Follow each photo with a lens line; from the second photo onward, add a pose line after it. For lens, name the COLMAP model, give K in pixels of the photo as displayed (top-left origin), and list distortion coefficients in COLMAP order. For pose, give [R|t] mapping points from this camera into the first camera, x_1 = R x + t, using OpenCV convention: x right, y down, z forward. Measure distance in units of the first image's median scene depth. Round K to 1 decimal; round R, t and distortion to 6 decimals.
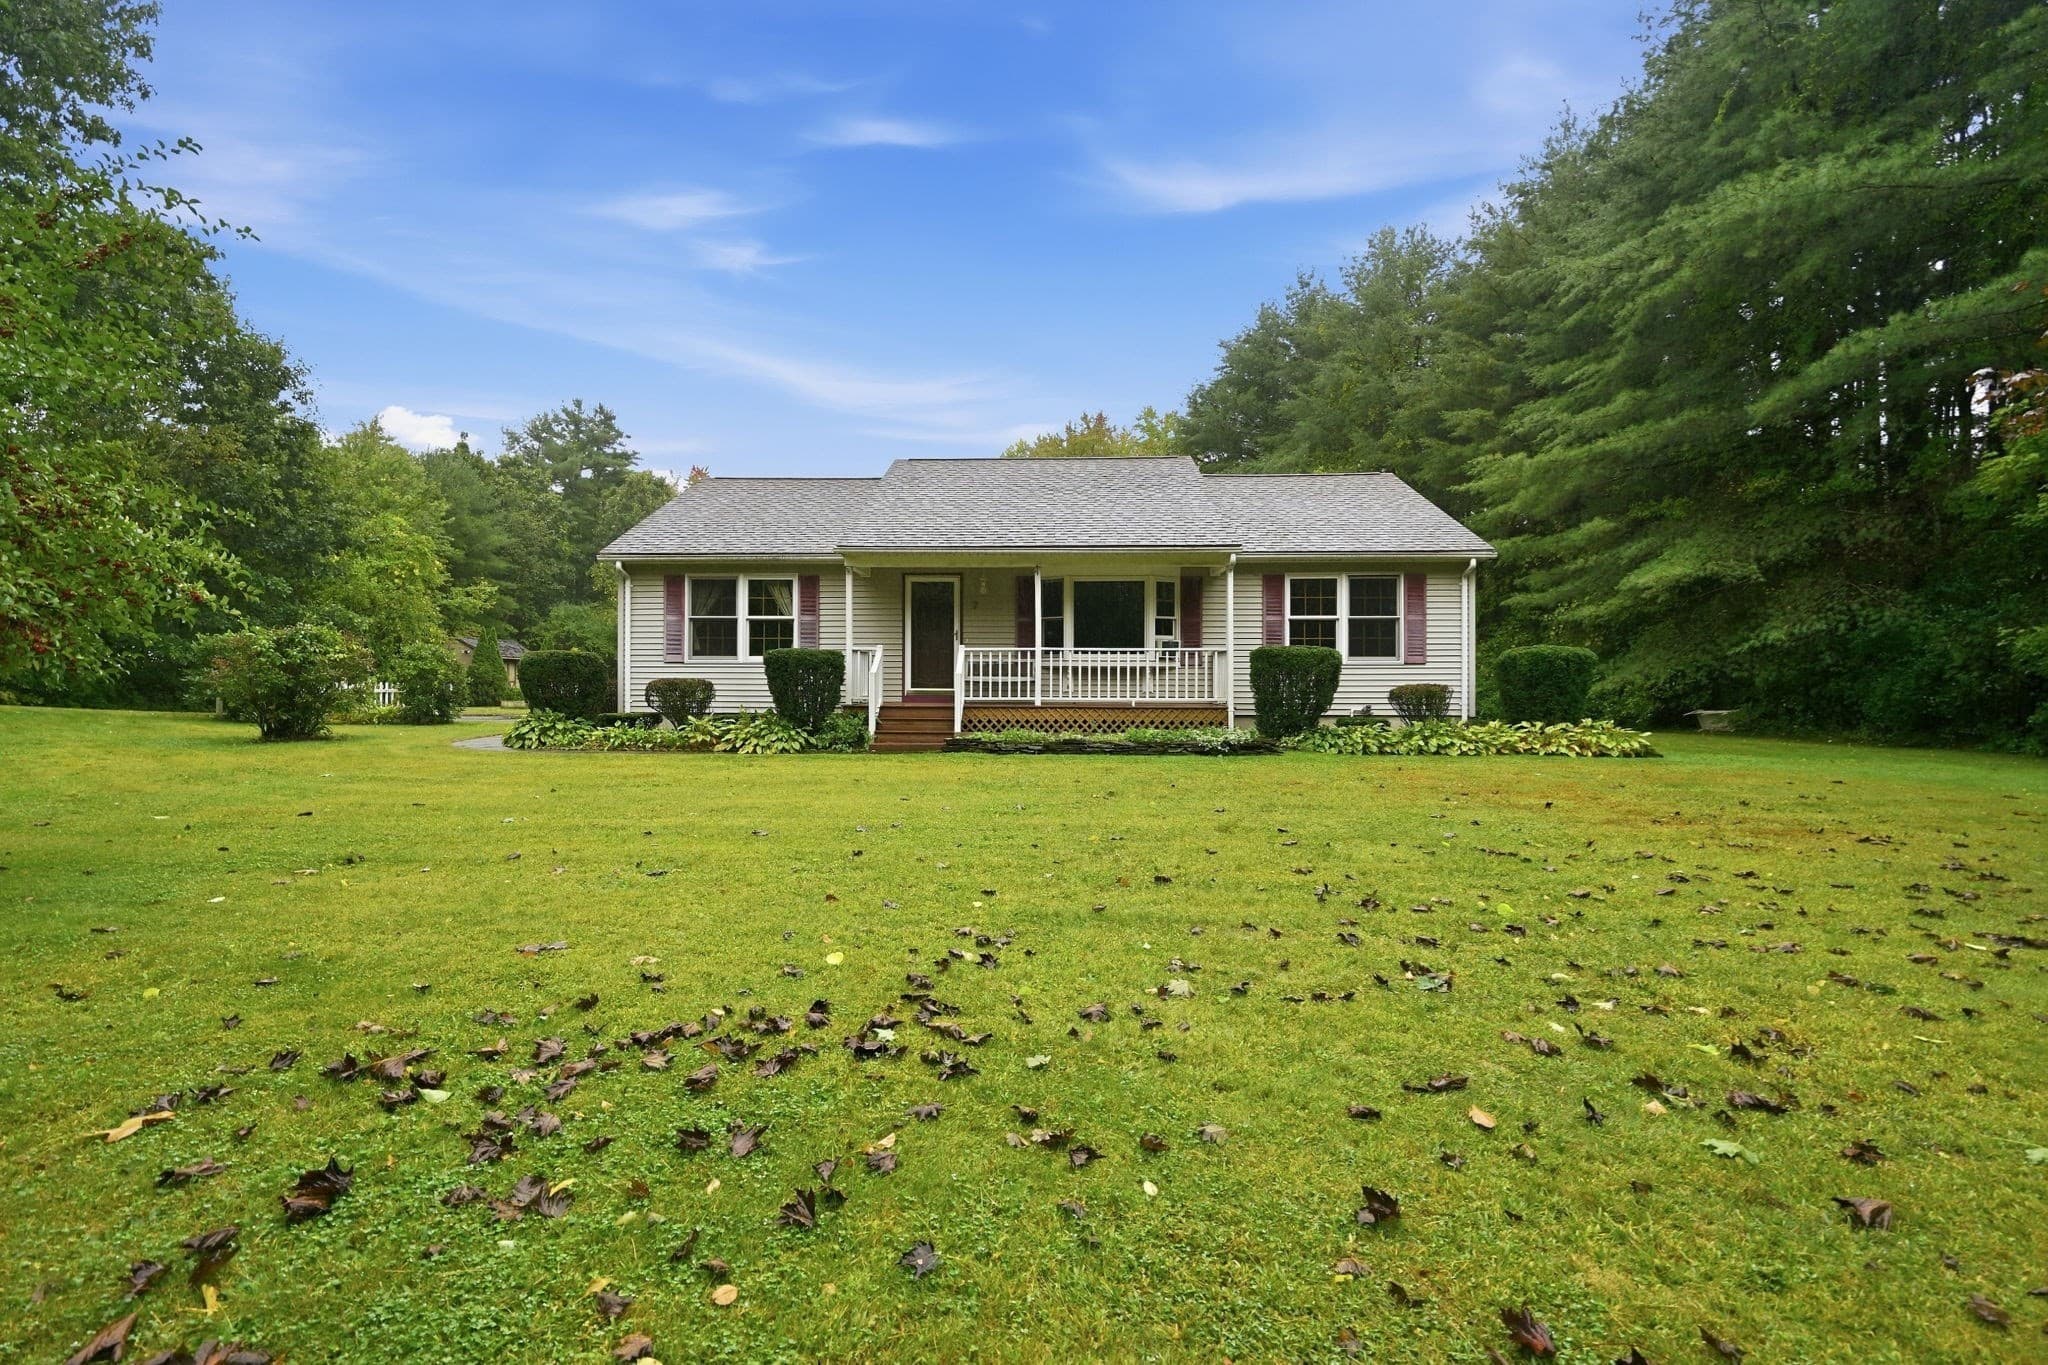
lens RADIAL K [[940.2, 0, 1010.1], [0, 940.2, 681.5], [0, 0, 1]] dist [0.005414, 0.000678]
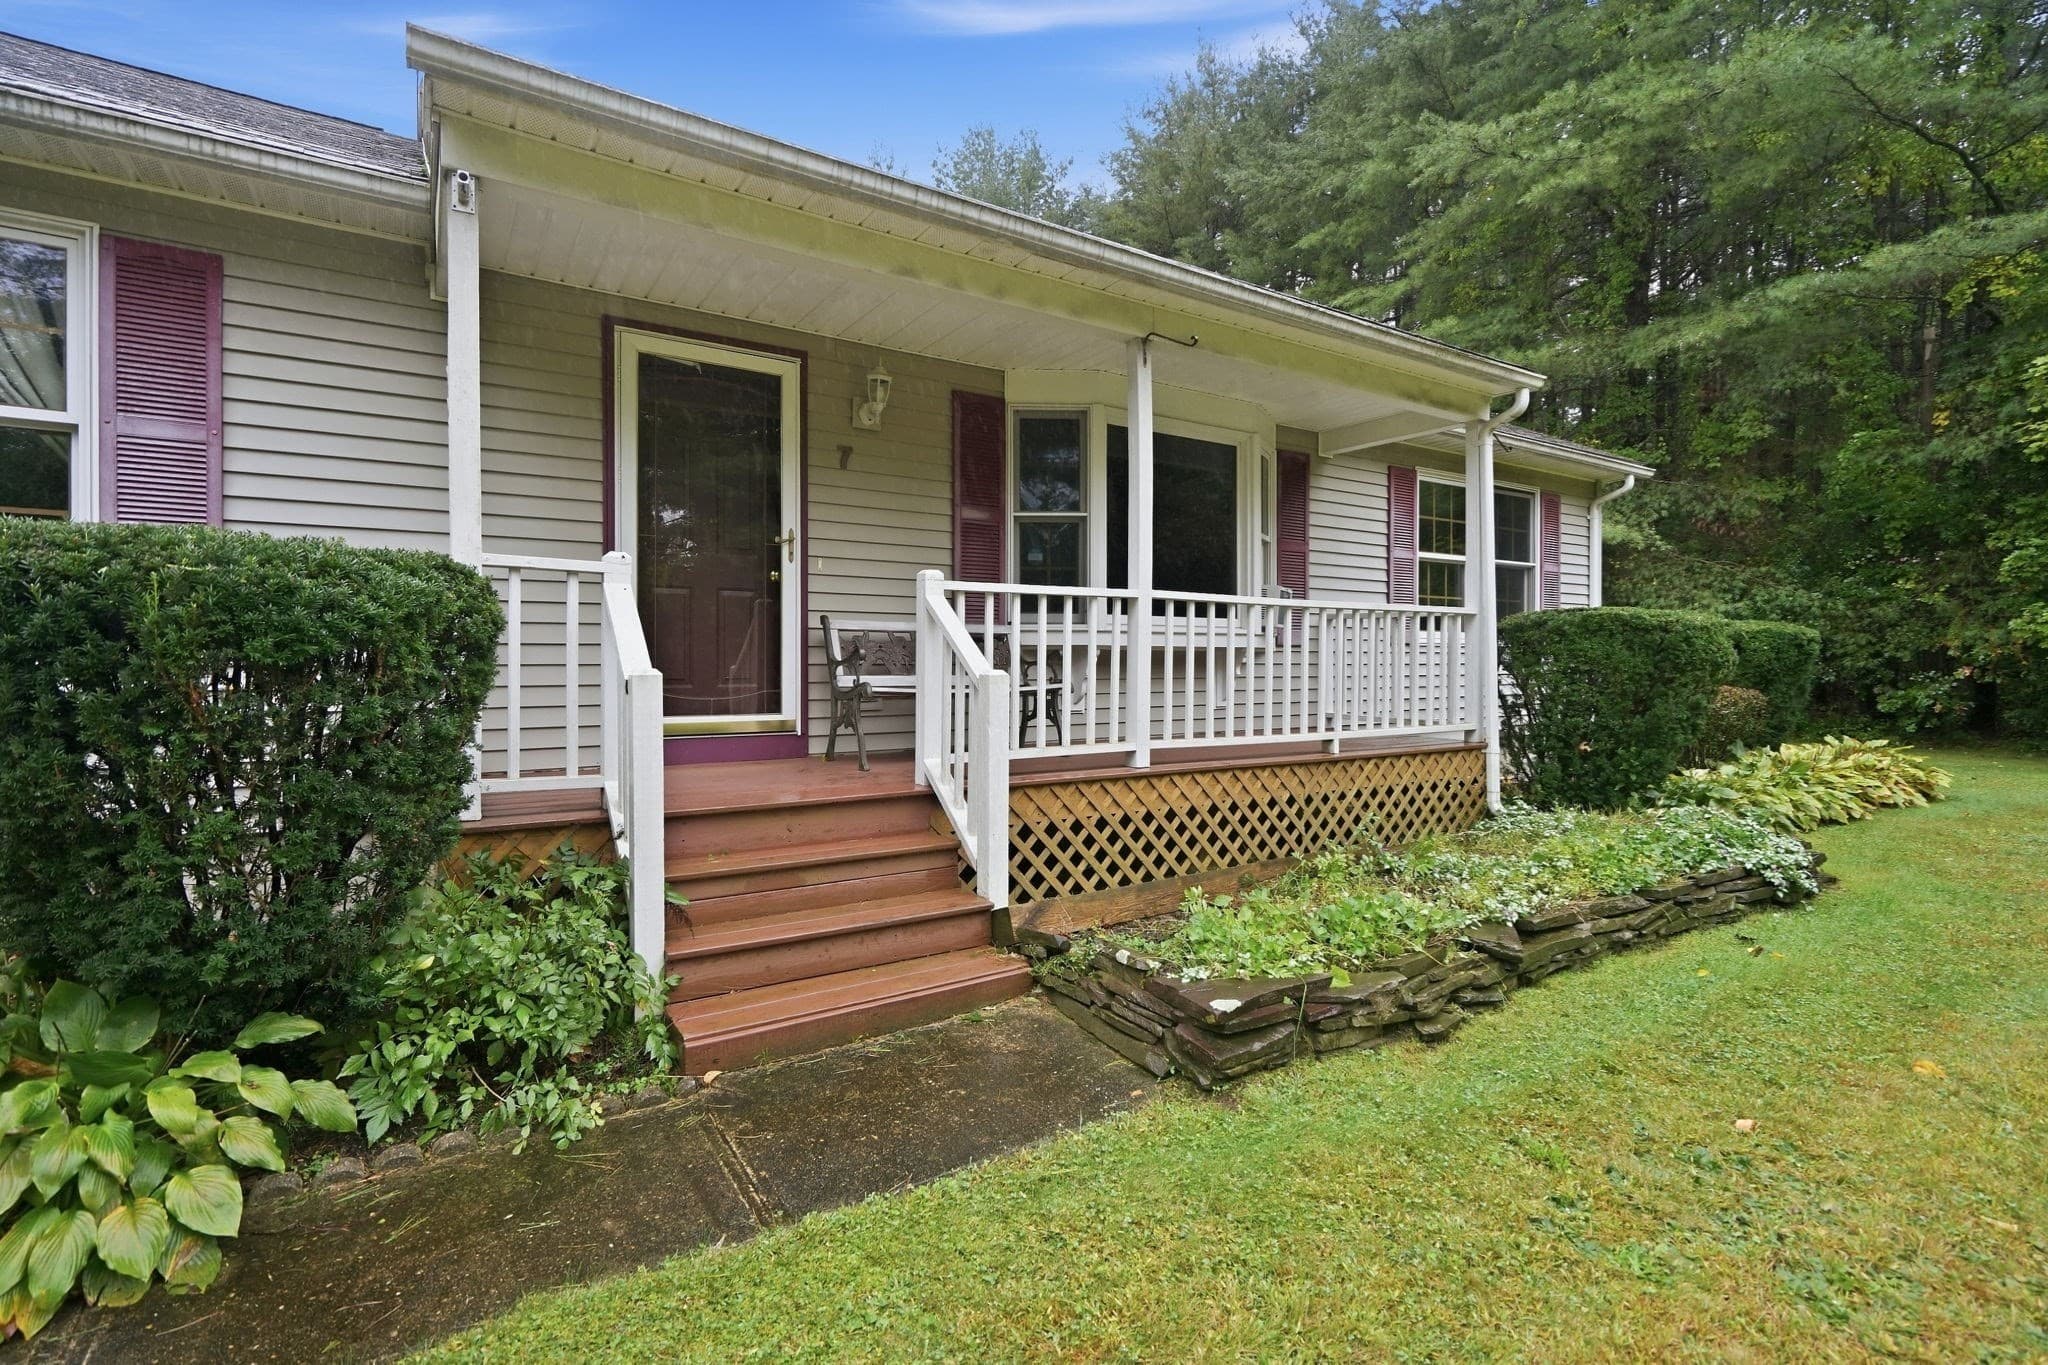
lens RADIAL K [[940.2, 0, 1017.6], [0, 940.2, 672.6], [0, 0, 1]] dist [0.005414, 0.000678]
pose [[0.826380, -0.002306, 0.563109, -0.176285], [-0.007565, 0.999856, 0.015195, -0.010314], [-0.563063, -0.016817, 0.826243, 0.702880]]
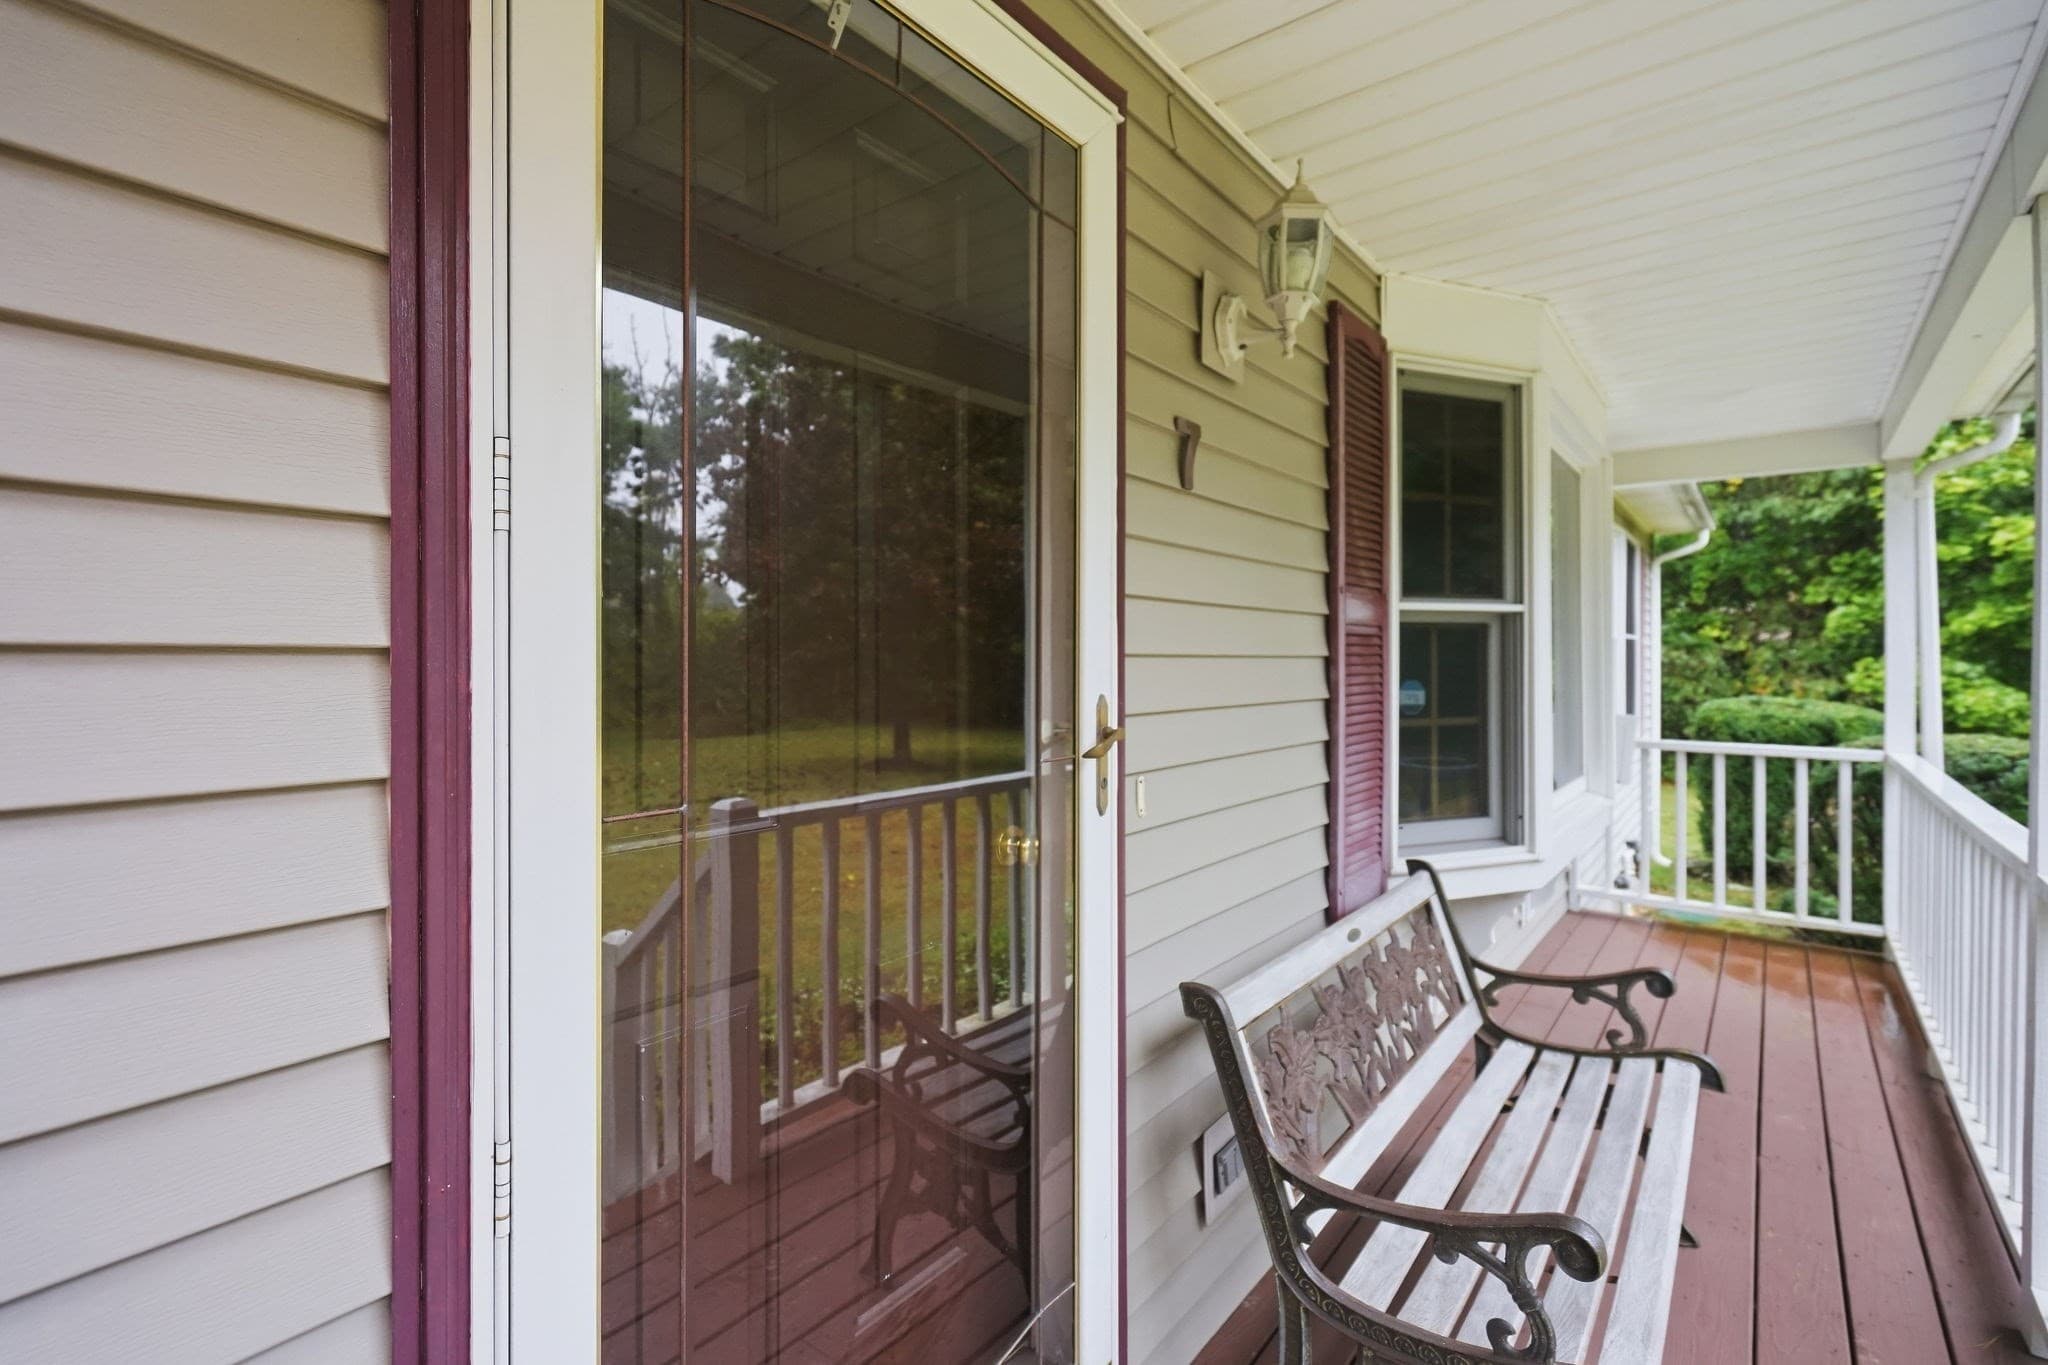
lens RADIAL K [[940.2, 0, 1026.9], [0, 940.2, 675.2], [0, 0, 1]] dist [0.005414, 0.000678]
pose [[0.604940, -0.009162, 0.796219, -0.138735], [-0.003236, 0.999897, 0.013964, -0.055564], [-0.796265, -0.011024, 0.604848, 0.953331]]
